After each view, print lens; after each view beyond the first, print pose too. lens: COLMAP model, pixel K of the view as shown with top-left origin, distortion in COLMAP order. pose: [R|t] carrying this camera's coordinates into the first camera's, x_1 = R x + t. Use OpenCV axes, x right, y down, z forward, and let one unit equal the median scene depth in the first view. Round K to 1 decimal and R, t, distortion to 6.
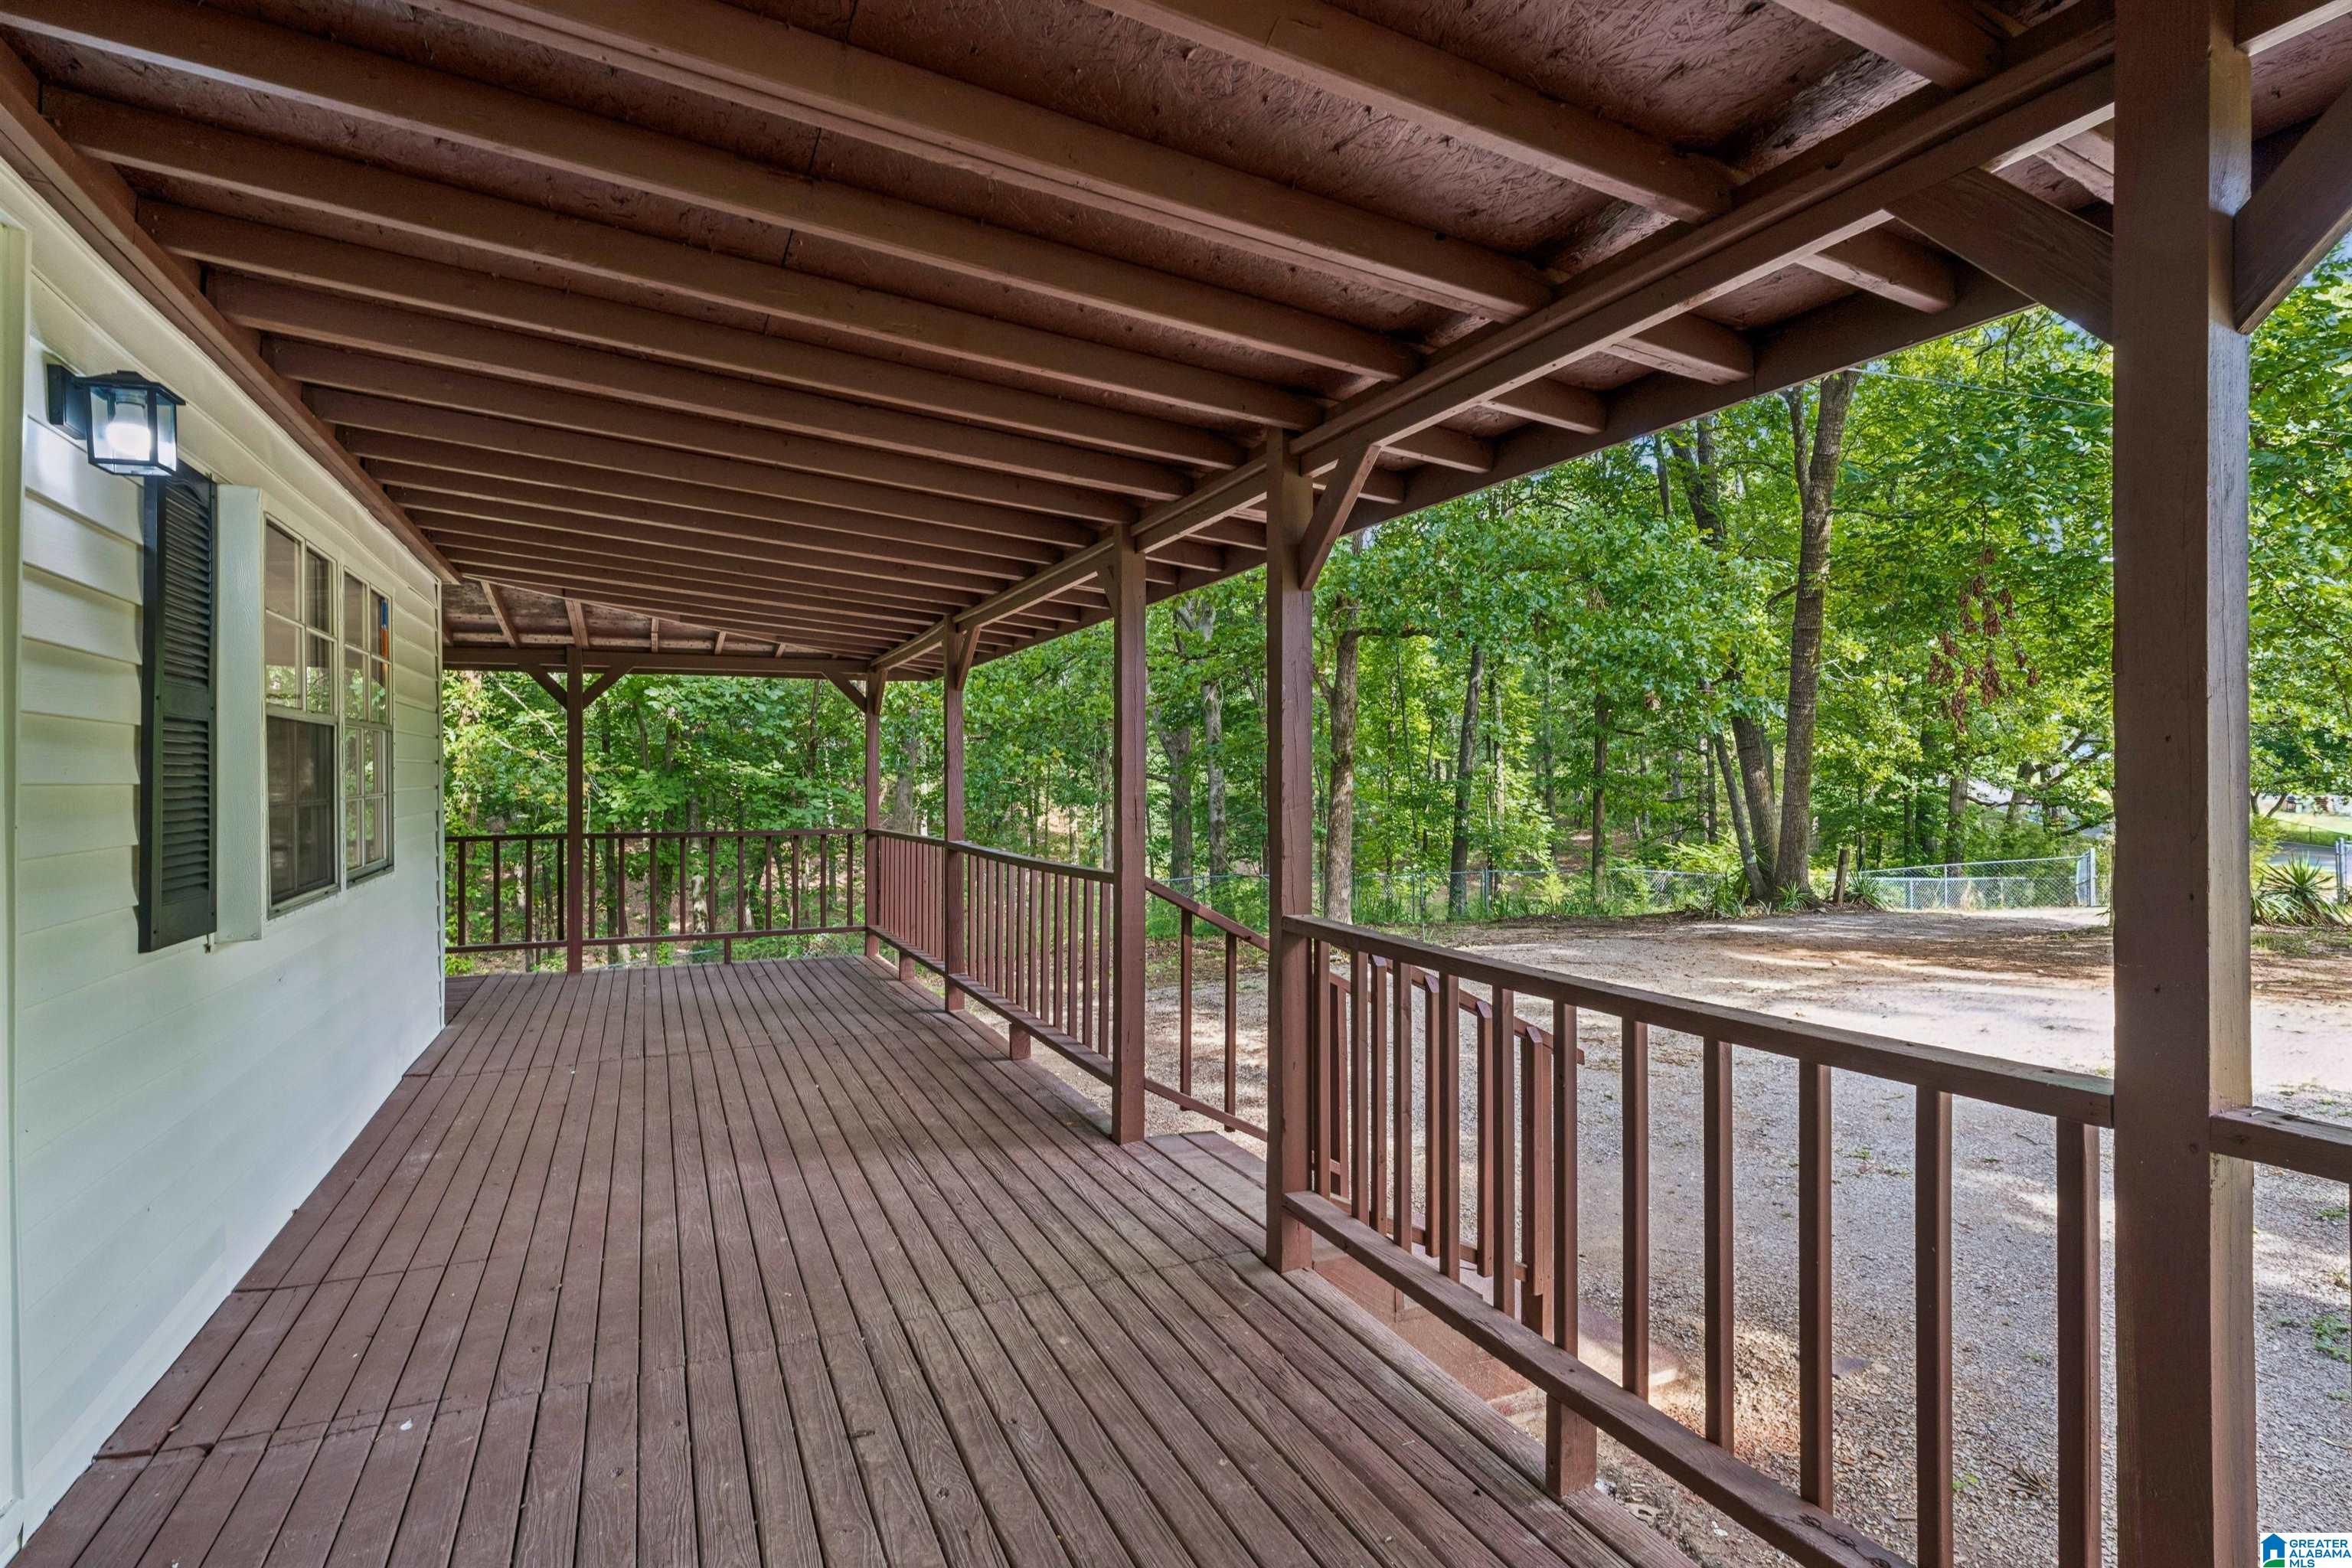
lens RADIAL K [[1191.8, 0, 1184.3], [0, 1191.8, 767.0], [0, 0, 1]] dist [-0.006829, 0.000376]
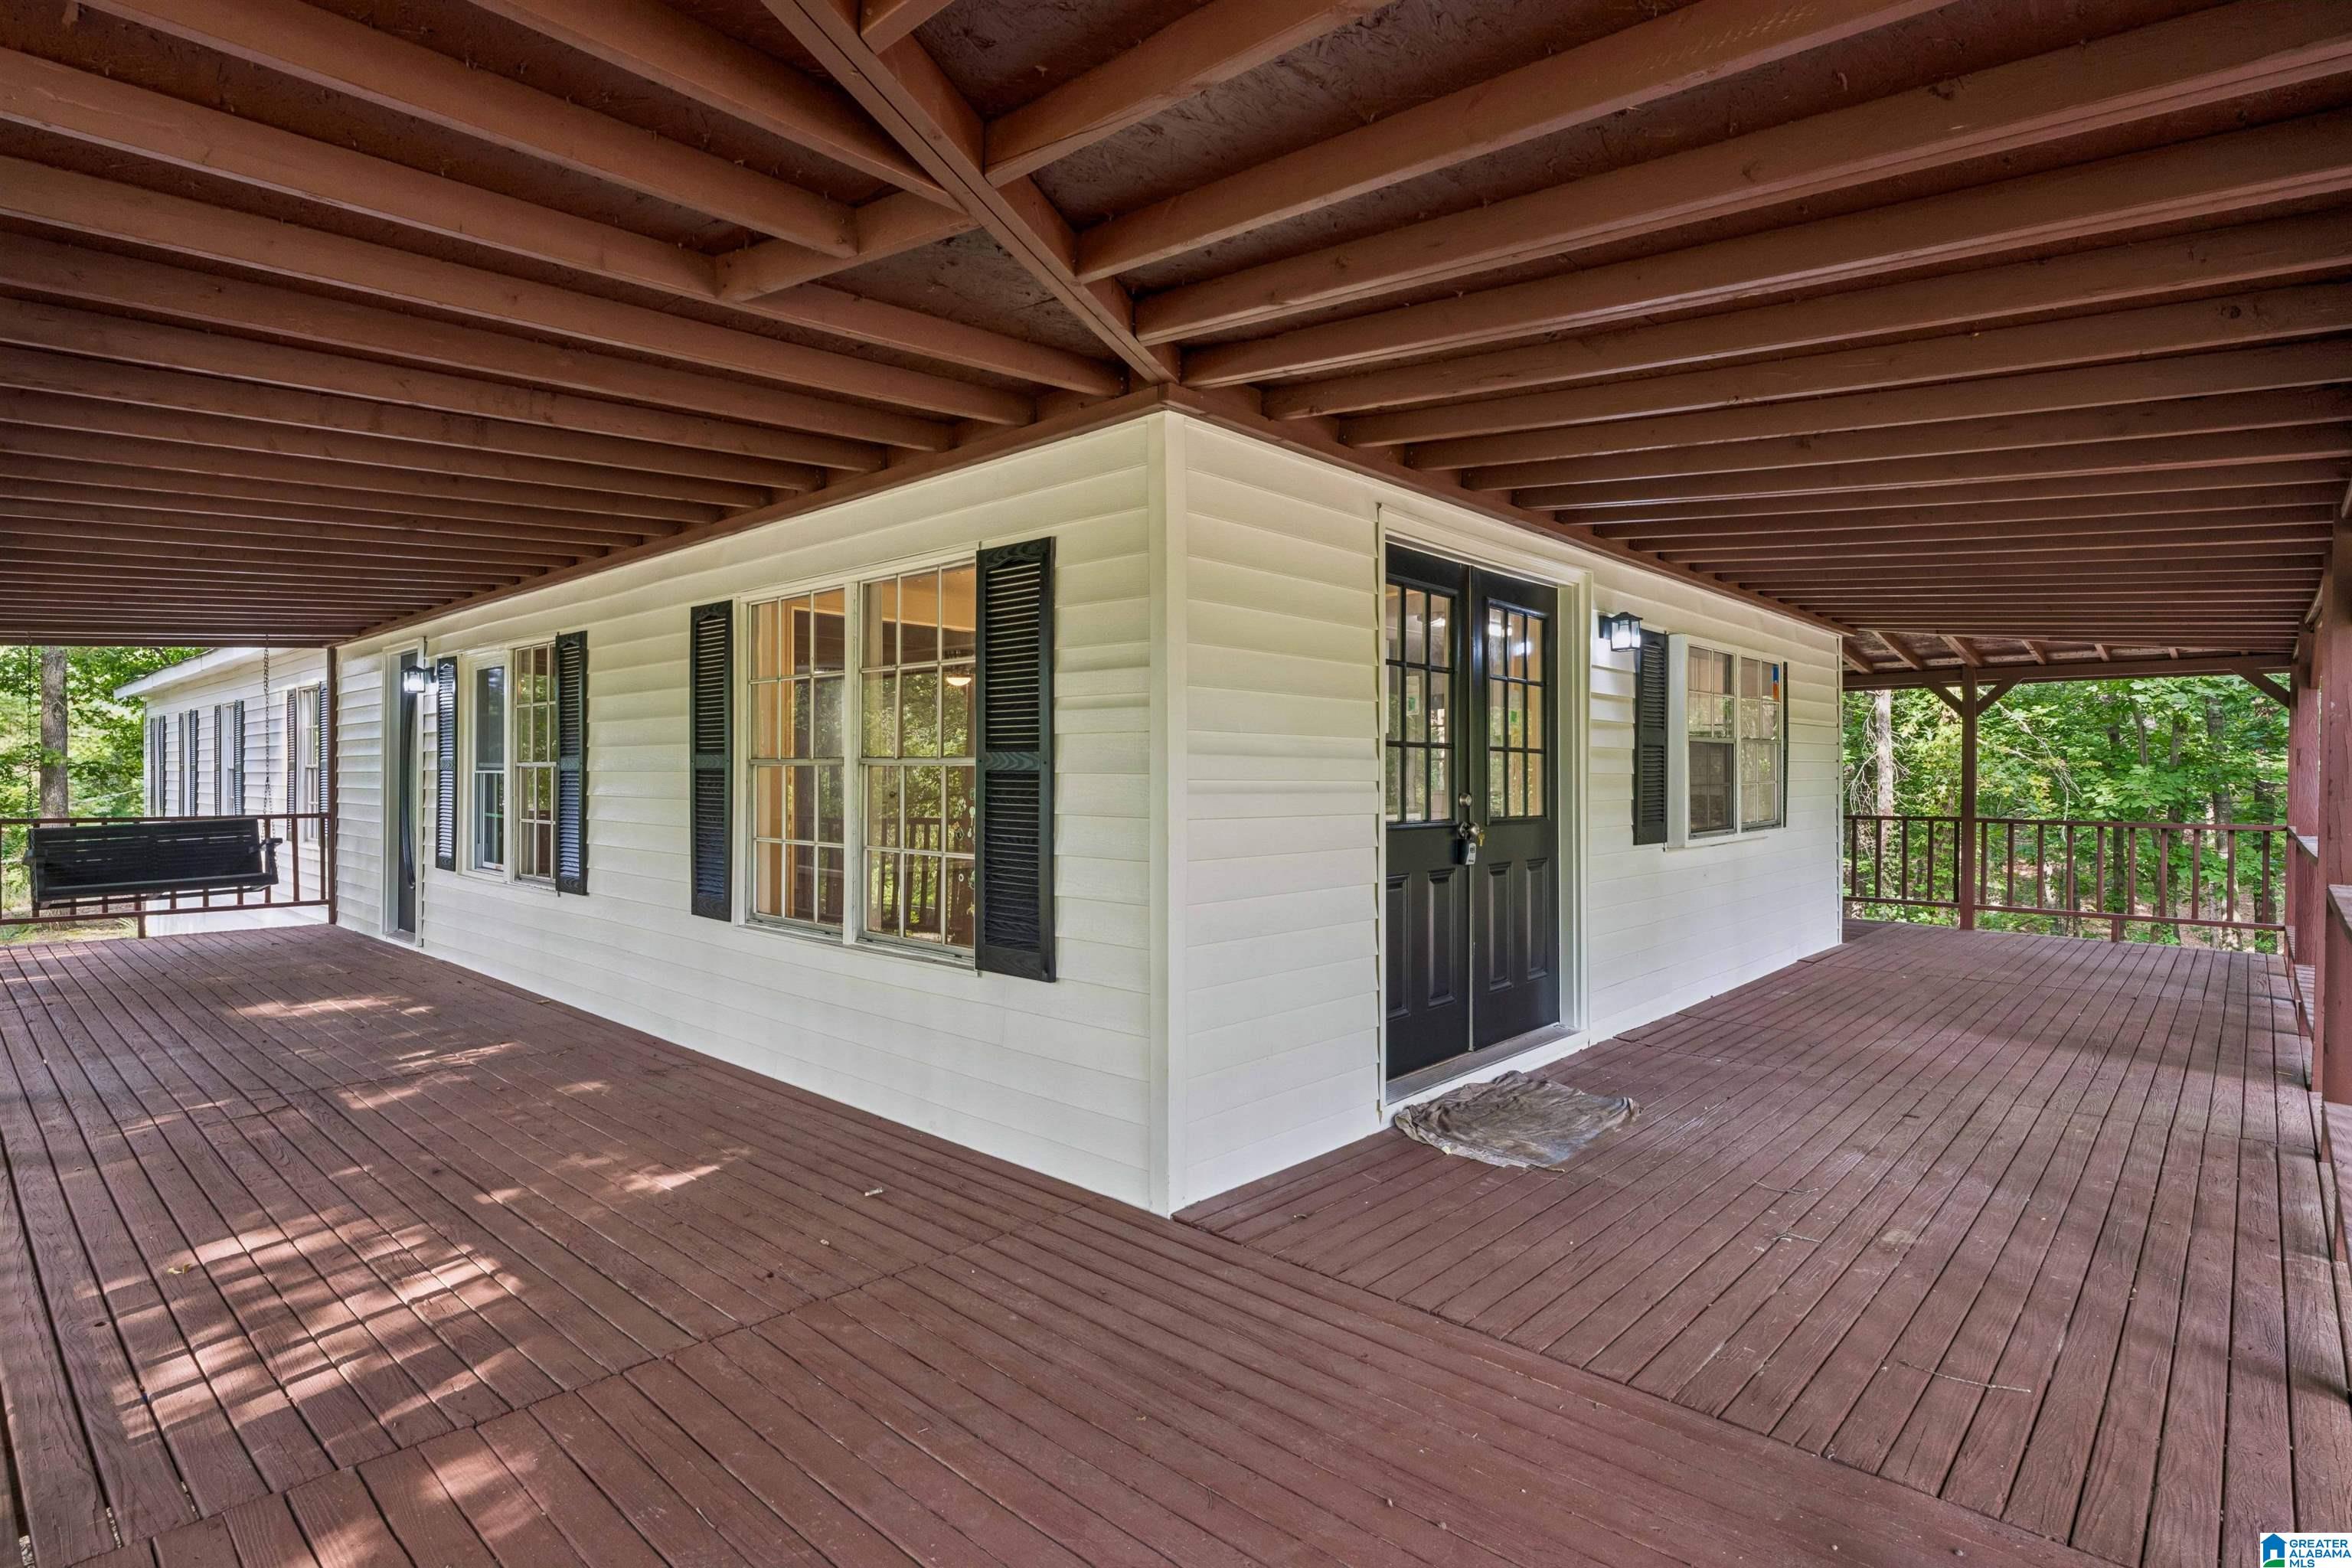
lens RADIAL K [[1191.8, 0, 1179.1], [0, 1191.8, 768.8], [0, 0, 1]] dist [-0.006829, 0.000376]
pose [[0.401857, 0.003986, -0.915694, 0.308315], [0.002376, 0.999983, 0.005396, -0.003708], [0.915699, -0.004344, 0.401841, -0.260721]]
